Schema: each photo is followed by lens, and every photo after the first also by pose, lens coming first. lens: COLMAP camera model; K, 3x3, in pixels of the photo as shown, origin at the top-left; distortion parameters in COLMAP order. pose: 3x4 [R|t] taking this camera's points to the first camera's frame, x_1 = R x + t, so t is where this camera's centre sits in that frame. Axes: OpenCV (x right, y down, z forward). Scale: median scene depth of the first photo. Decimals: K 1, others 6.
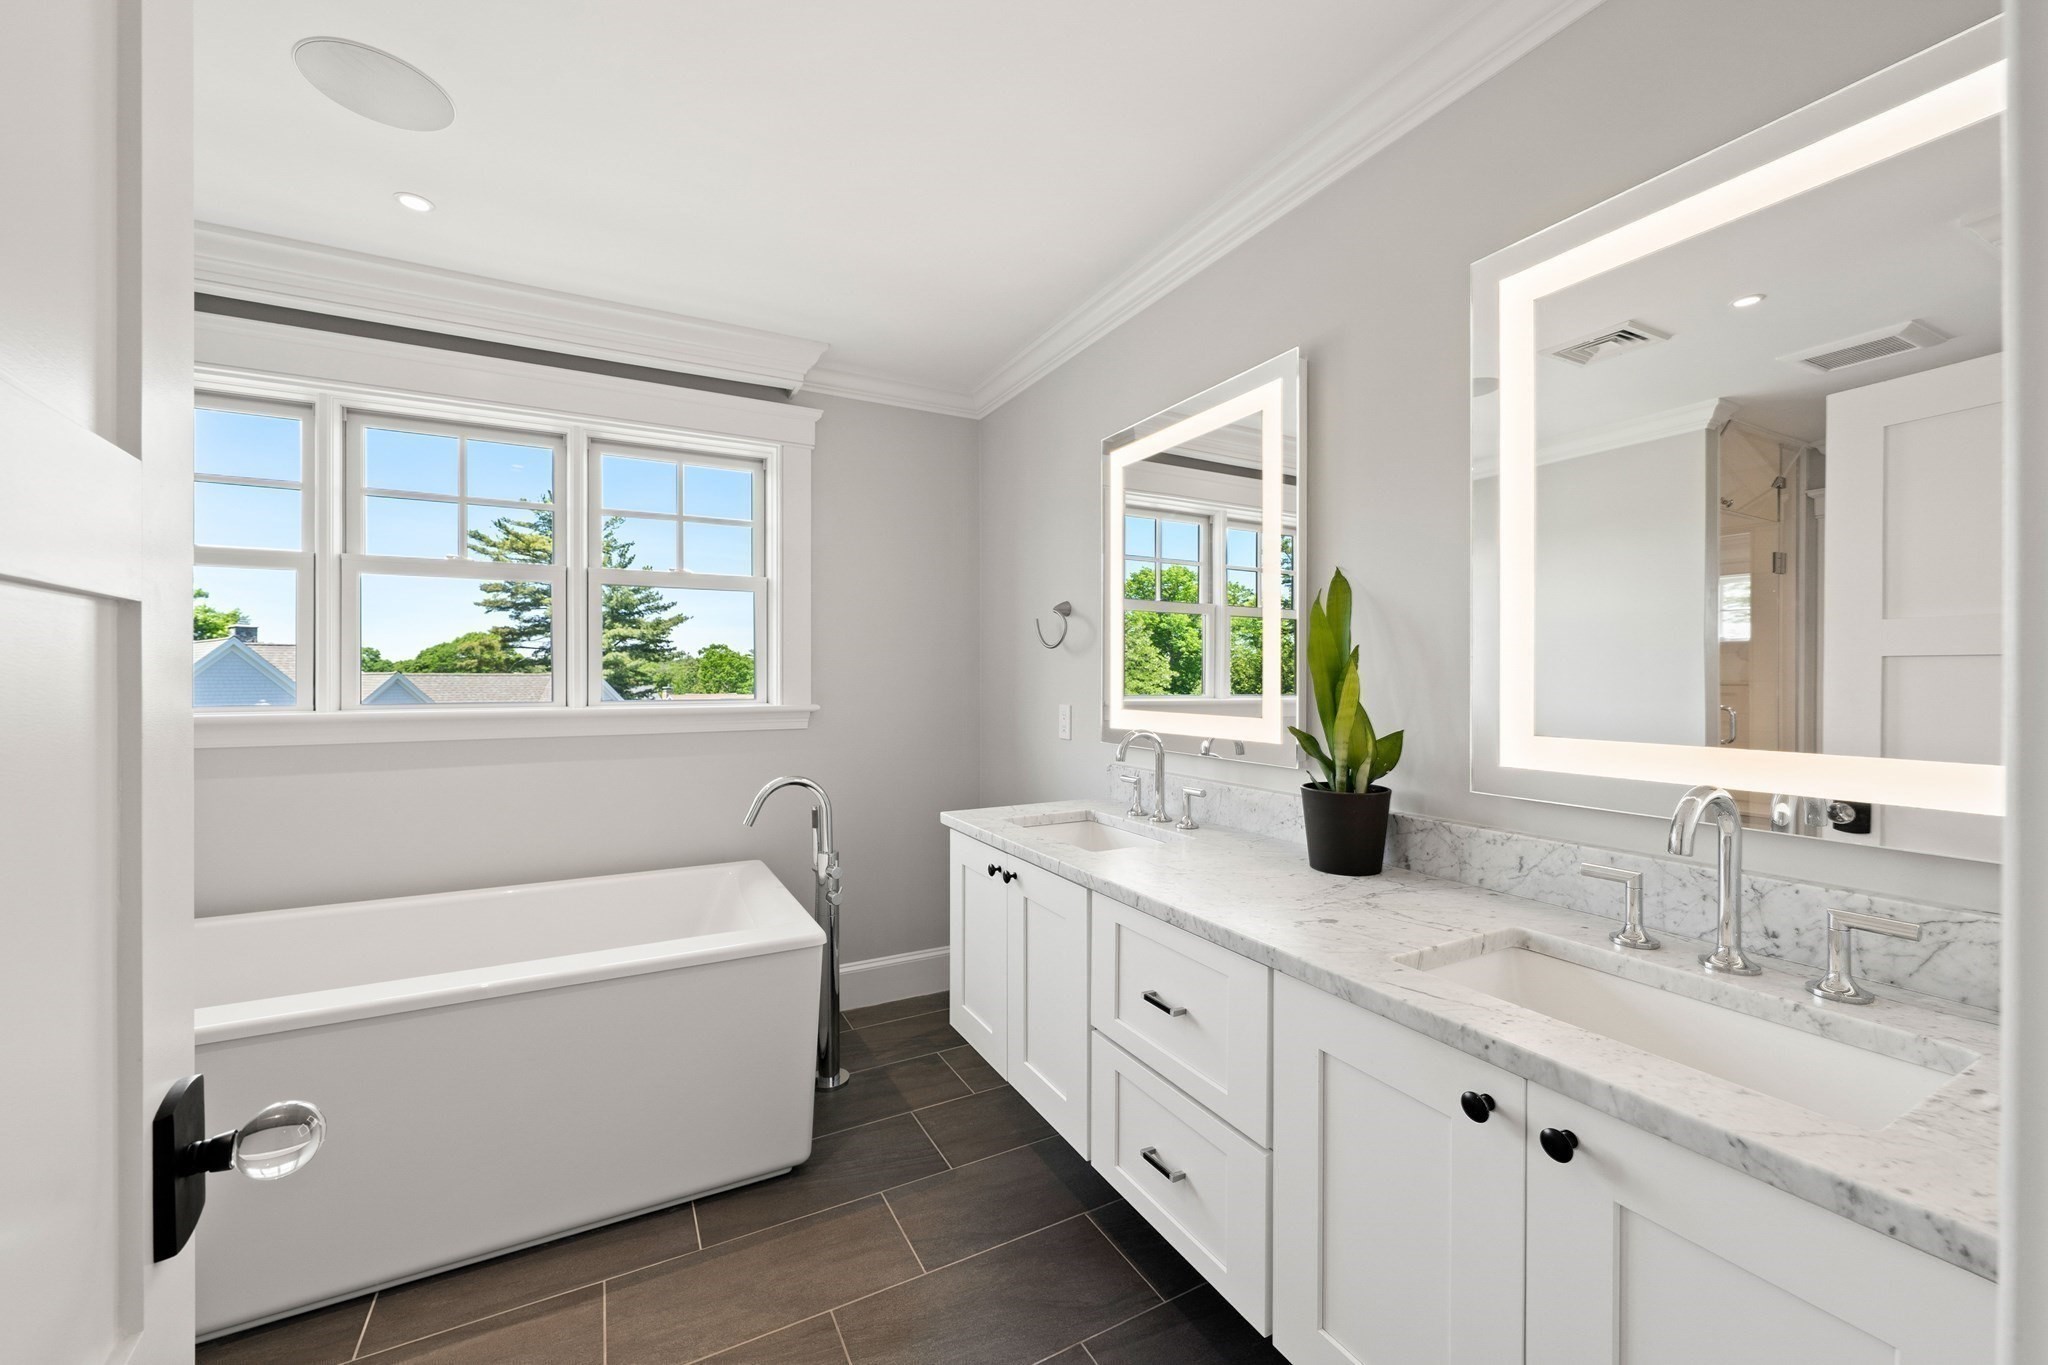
lens RADIAL K [[806.5, 0, 1030.1], [0, 806.5, 677.9], [0, 0, 1]] dist [0.011990, -0.000355]
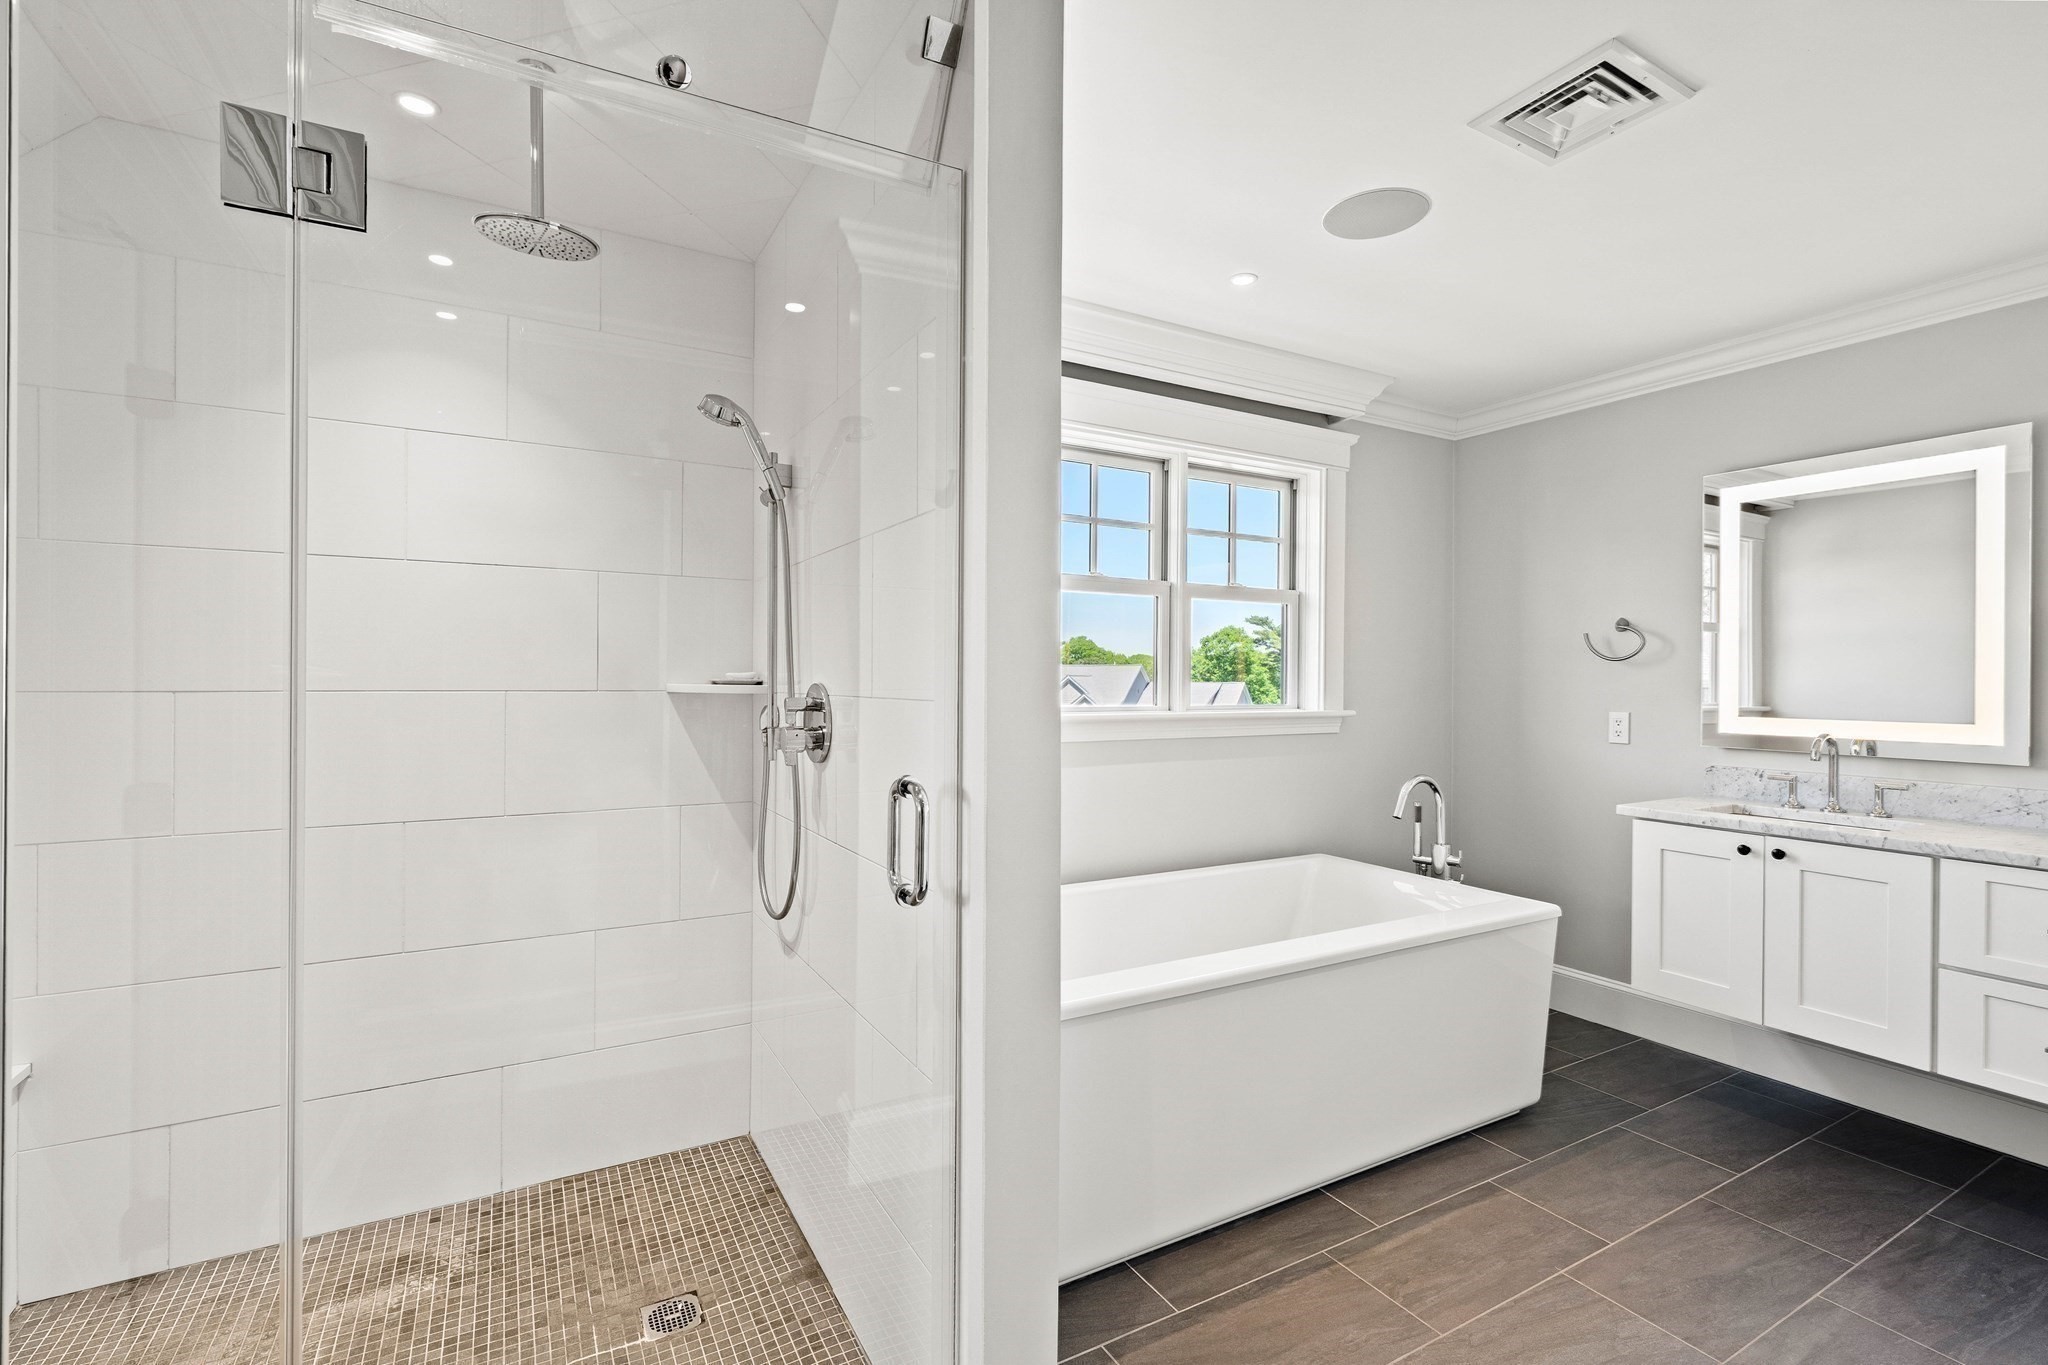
lens RADIAL K [[936.8, 0, 1035.6], [0, 936.8, 676.3], [0, 0, 1]] dist [0.003044, 0.001240]
pose [[0.999298, 0.007228, 0.036772, -0.844929], [-0.006985, 0.999953, -0.006732, -0.000848], [-0.036819, 0.006471, 0.999301, -0.259191]]
